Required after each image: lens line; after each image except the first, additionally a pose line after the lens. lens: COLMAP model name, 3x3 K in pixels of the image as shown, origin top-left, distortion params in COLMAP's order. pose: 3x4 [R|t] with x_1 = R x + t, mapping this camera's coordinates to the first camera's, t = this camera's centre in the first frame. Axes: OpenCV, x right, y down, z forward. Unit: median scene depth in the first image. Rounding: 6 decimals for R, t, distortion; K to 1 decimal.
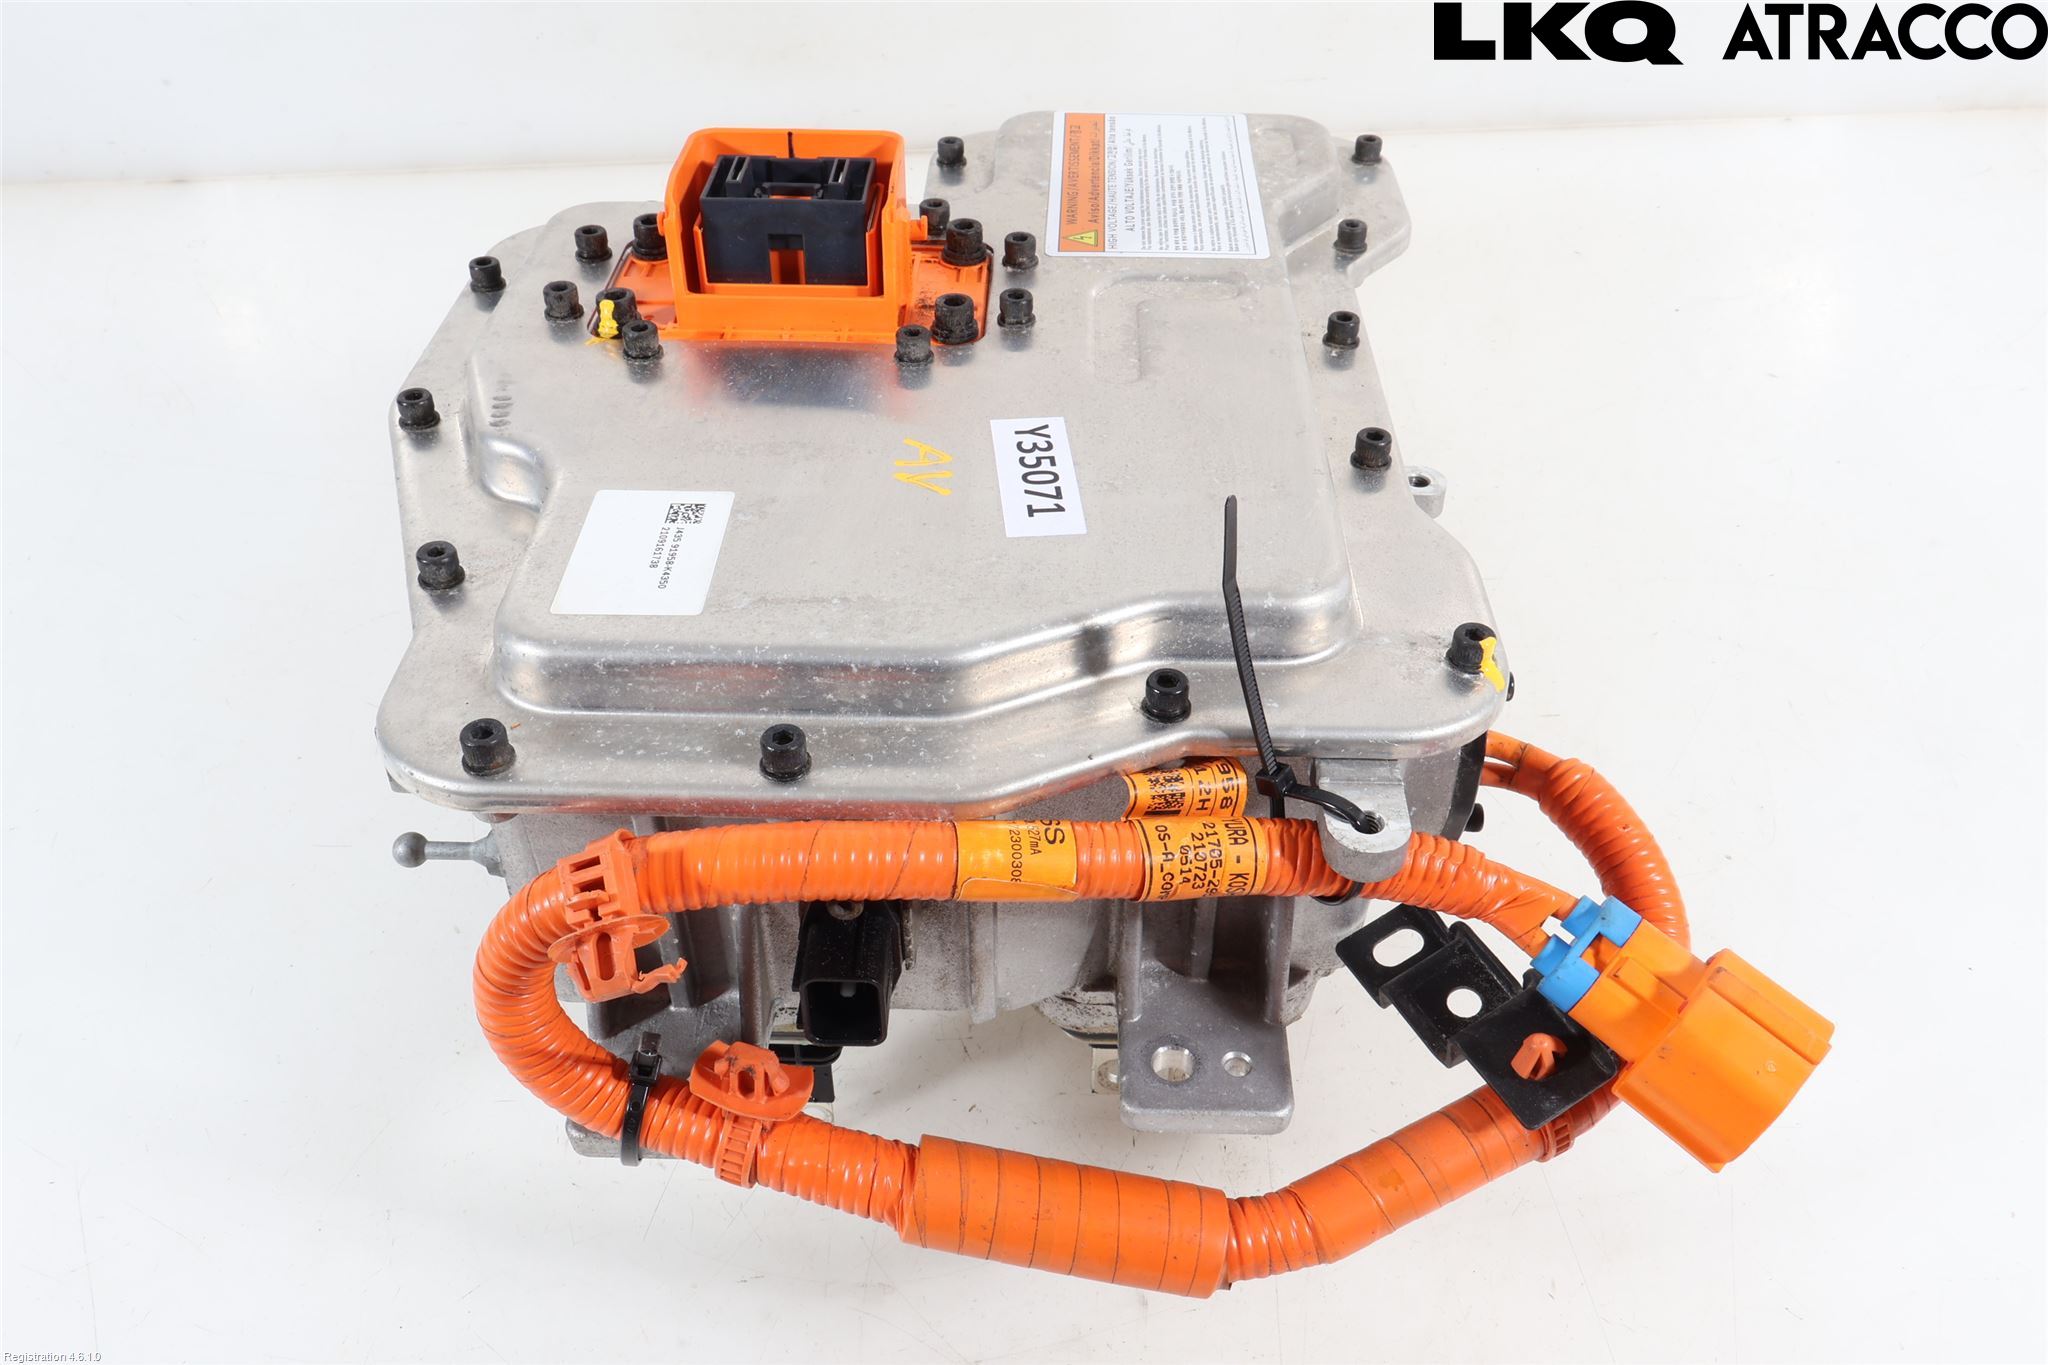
lens RADIAL K [[1727.3, 0, 1032.0], [0, 1727.3, 682.5], [0, 0, 1]] dist [0.000060, 0.000275]
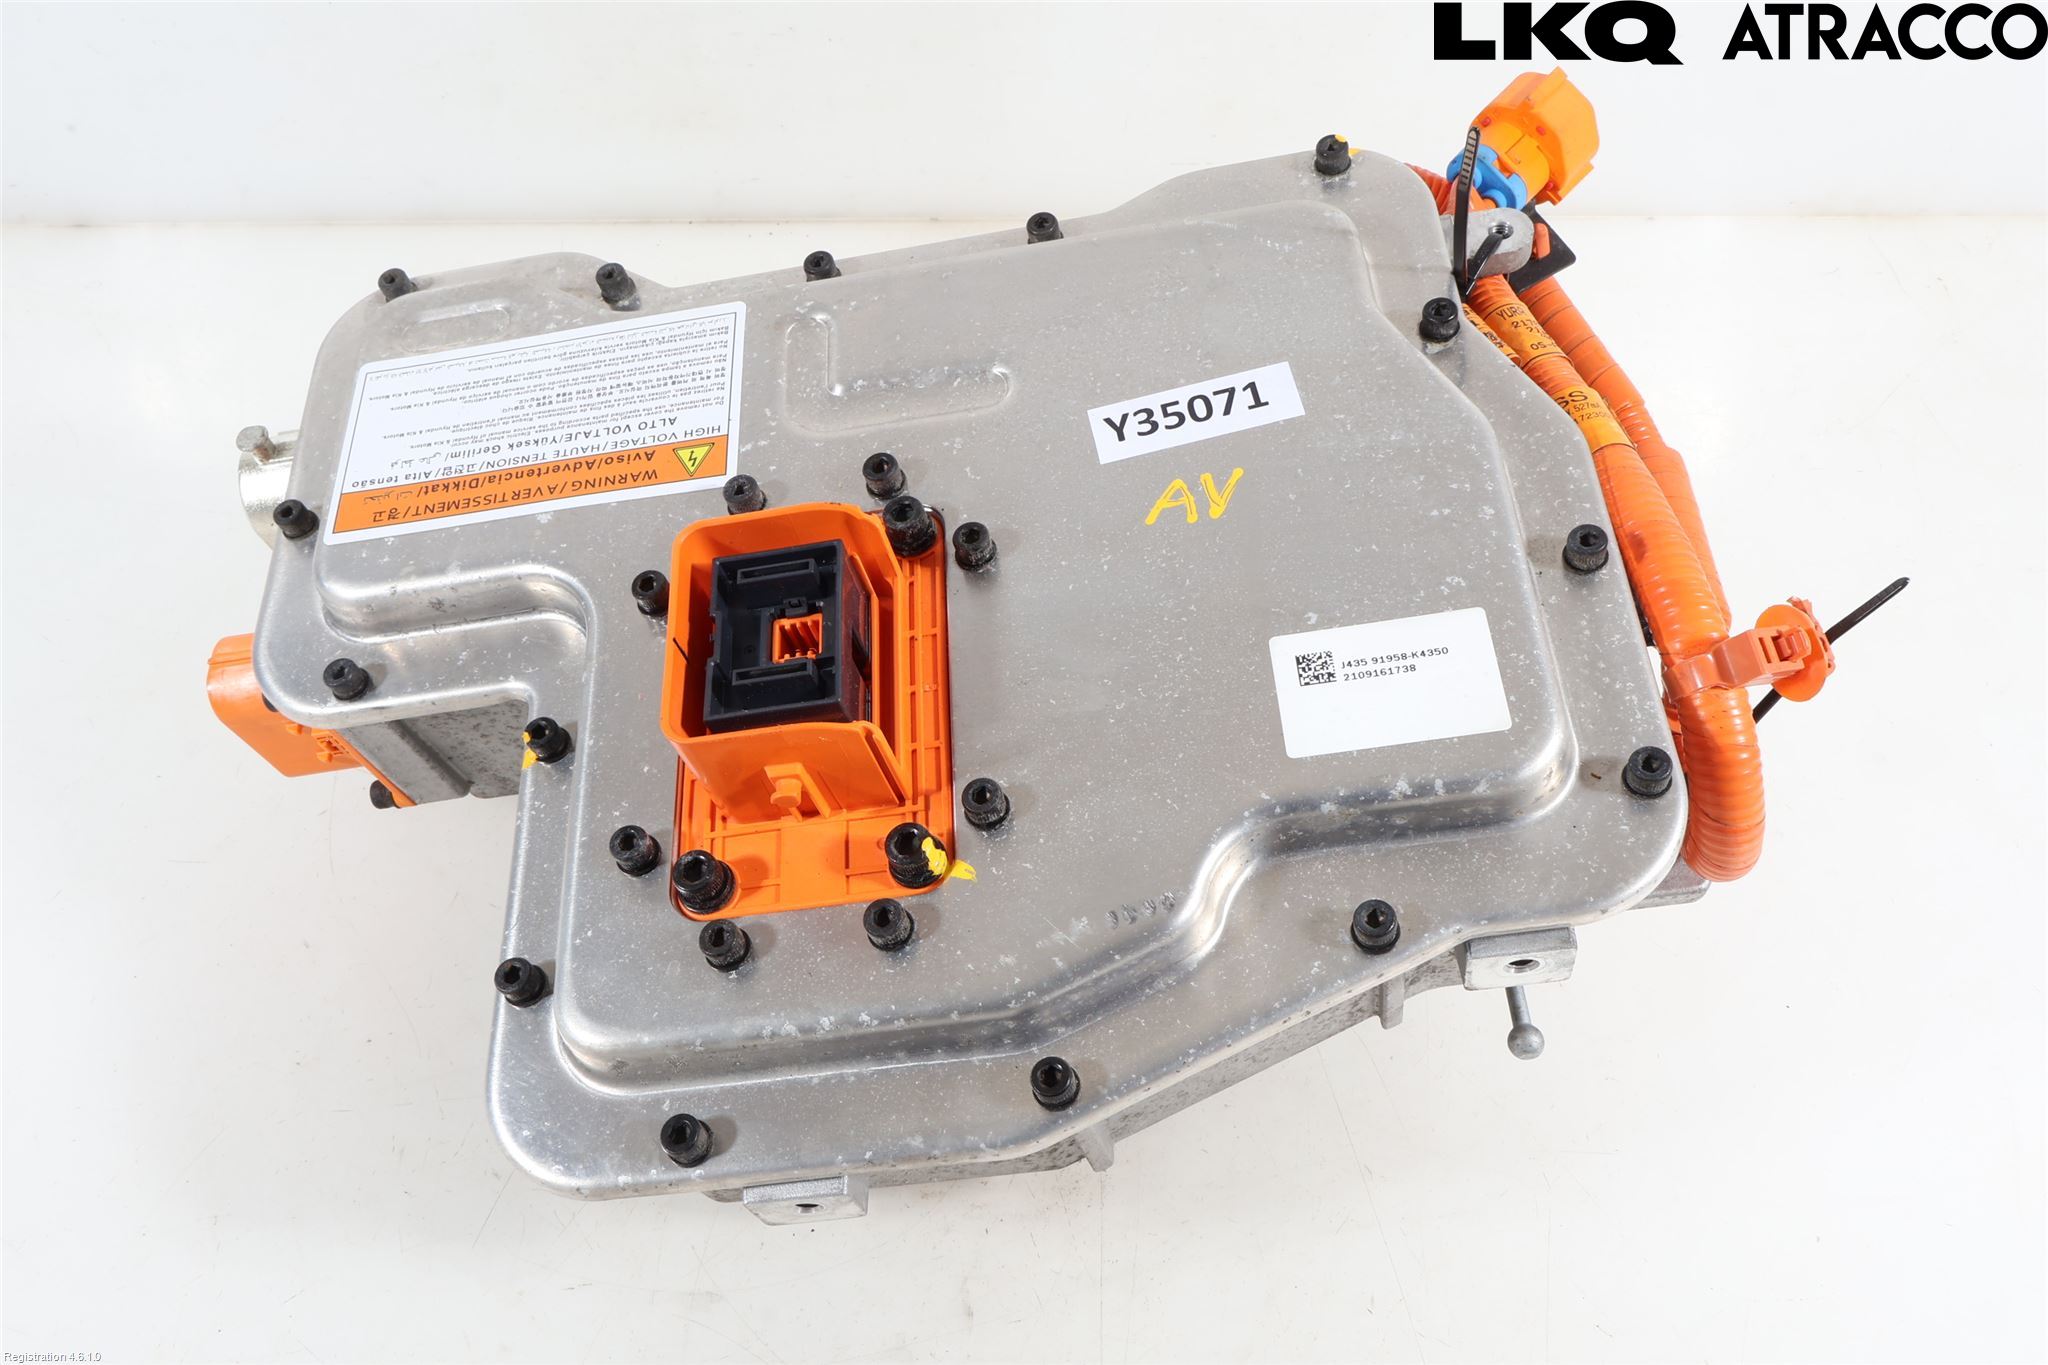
lens RADIAL K [[1727.3, 0, 1023.7], [0, 1727.3, 686.6], [0, 0, 1]] dist [0.000060, 0.000275]
pose [[-0.070308, -0.848140, 0.525086, -0.664074], [0.753850, 0.299553, 0.584789, -0.740469], [-0.653274, 0.436951, 0.618309, 0.465114]]
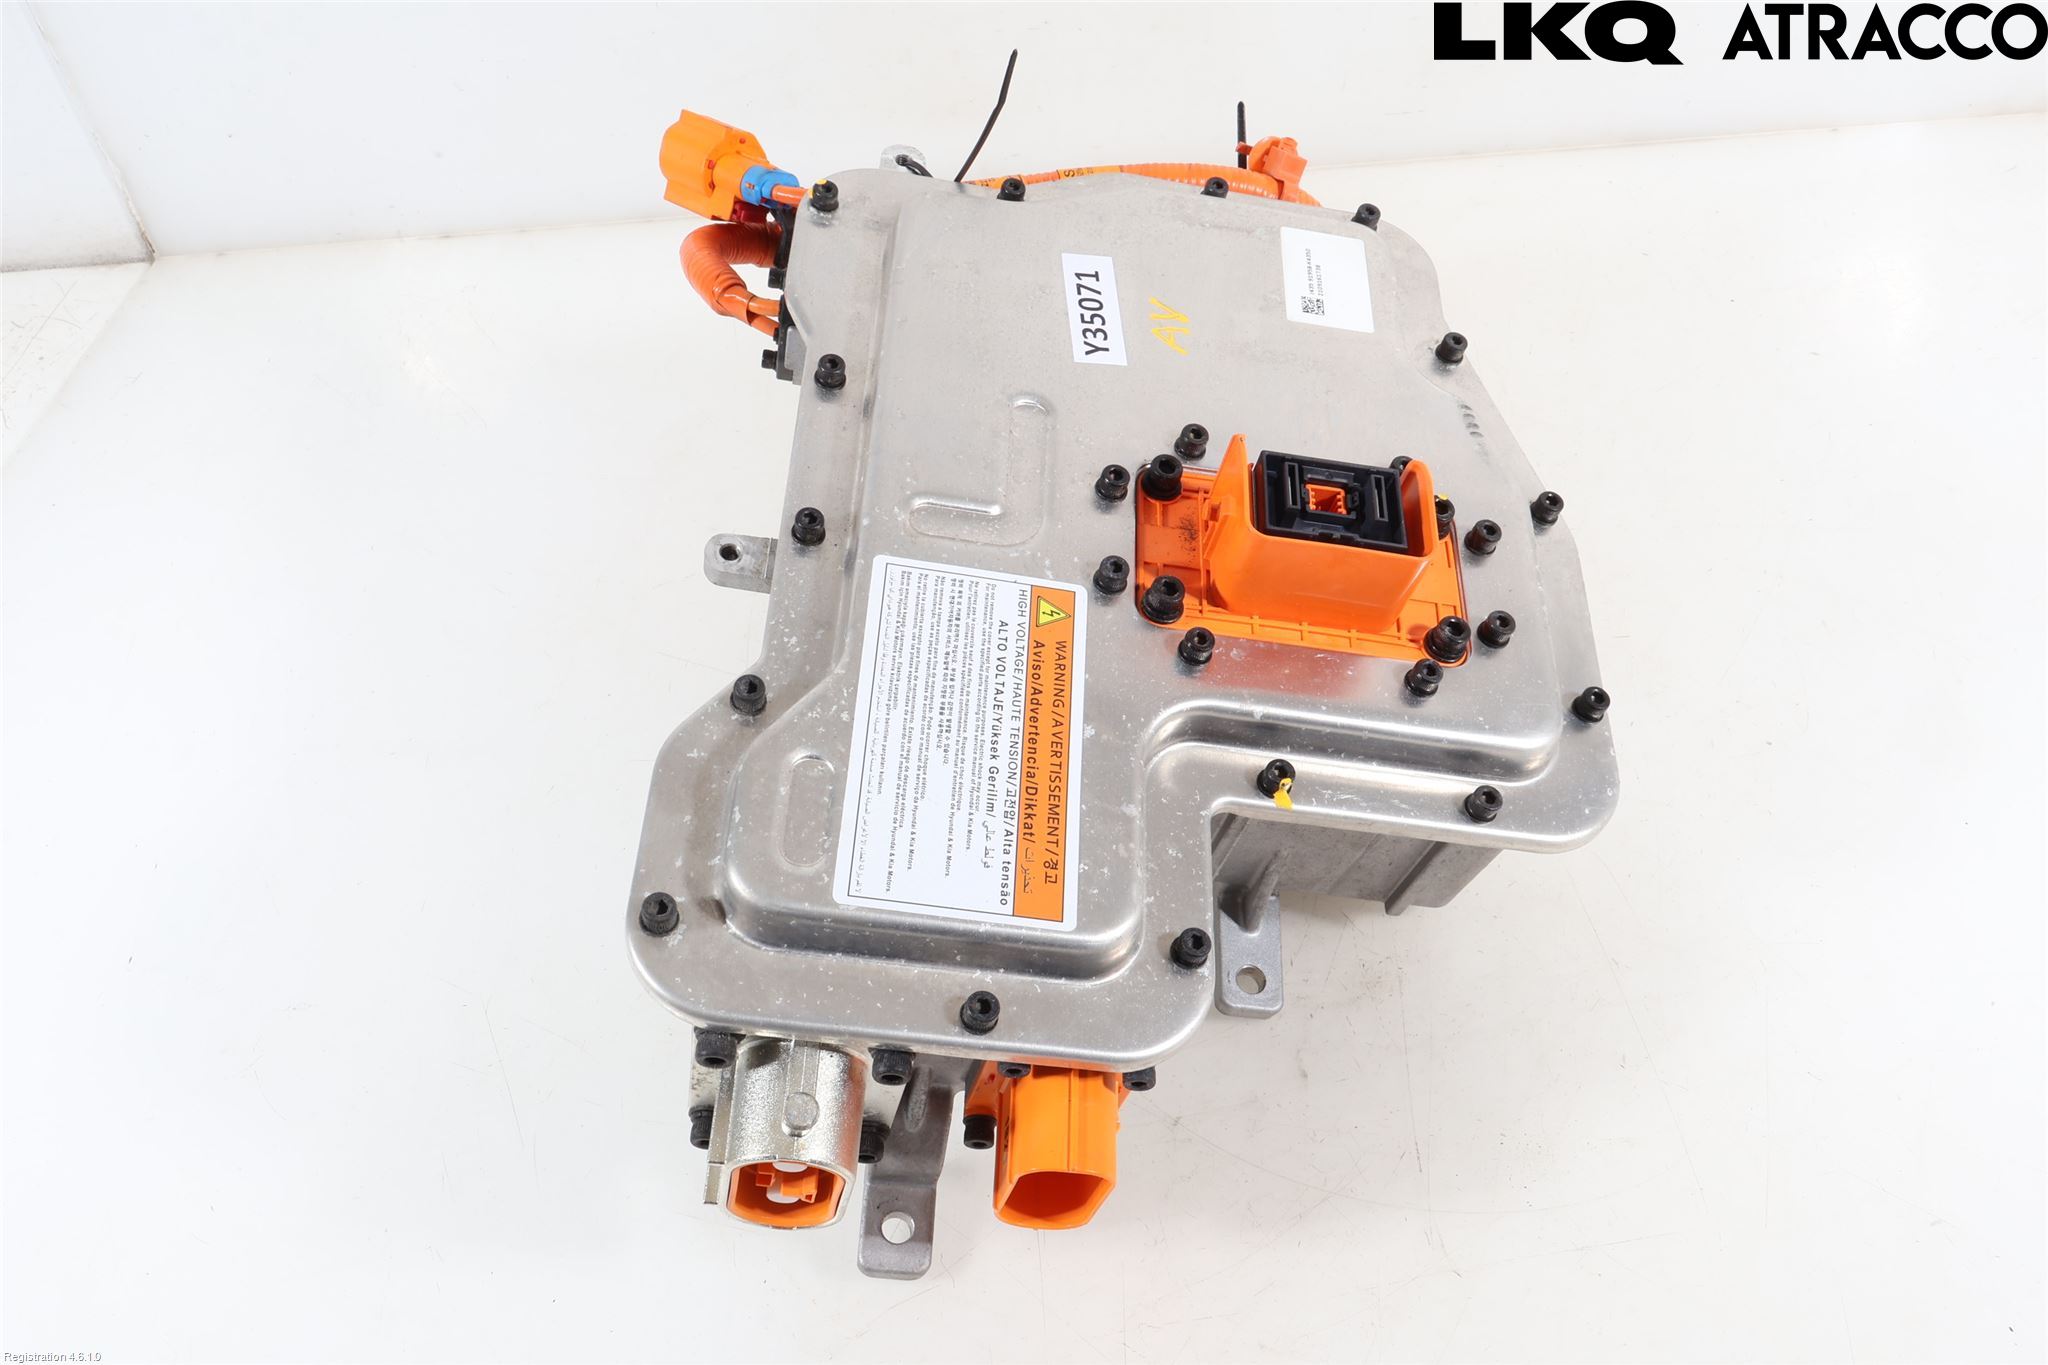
lens RADIAL K [[1727.3, 0, 1025.4], [0, 1727.3, 680.3], [0, 0, 1]] dist [0.000060, 0.000275]
pose [[-0.981530, -0.118644, -0.150078, 0.230166], [-0.140000, -0.089188, 0.986127, -1.511031], [-0.130383, 0.988923, 0.070930, 1.165227]]
